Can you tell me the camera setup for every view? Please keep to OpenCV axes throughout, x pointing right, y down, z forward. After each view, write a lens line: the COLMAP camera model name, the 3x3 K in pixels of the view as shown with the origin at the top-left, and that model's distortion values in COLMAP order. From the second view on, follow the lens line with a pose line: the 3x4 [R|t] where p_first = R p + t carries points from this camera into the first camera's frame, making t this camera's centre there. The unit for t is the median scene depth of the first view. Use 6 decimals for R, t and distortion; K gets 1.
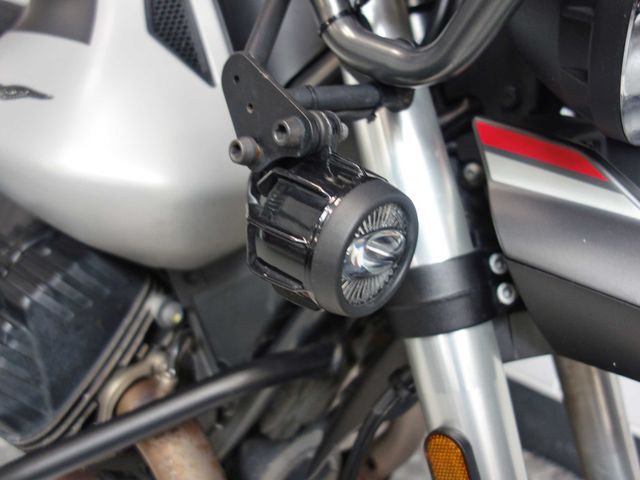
lens RADIAL K [[527.5, 0, 320.0], [0, 527.5, 239.5], [0, 0, 1]] dist [0.014176, 0.002209]
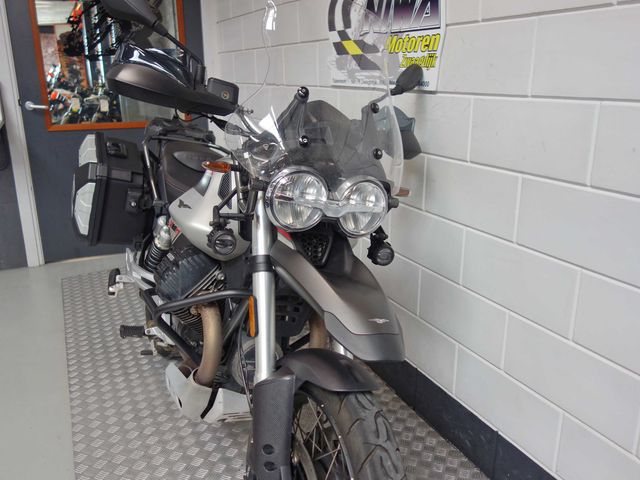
lens RADIAL K [[527.5, 0, 320.0], [0, 527.5, 239.2], [0, 0, 1]] dist [0.014176, 0.002209]
pose [[0.934997, 0.110005, -0.337164, 1.345121], [-0.164308, 0.976859, -0.136929, 0.272089], [0.314299, 0.183427, 0.931435, -1.816921]]
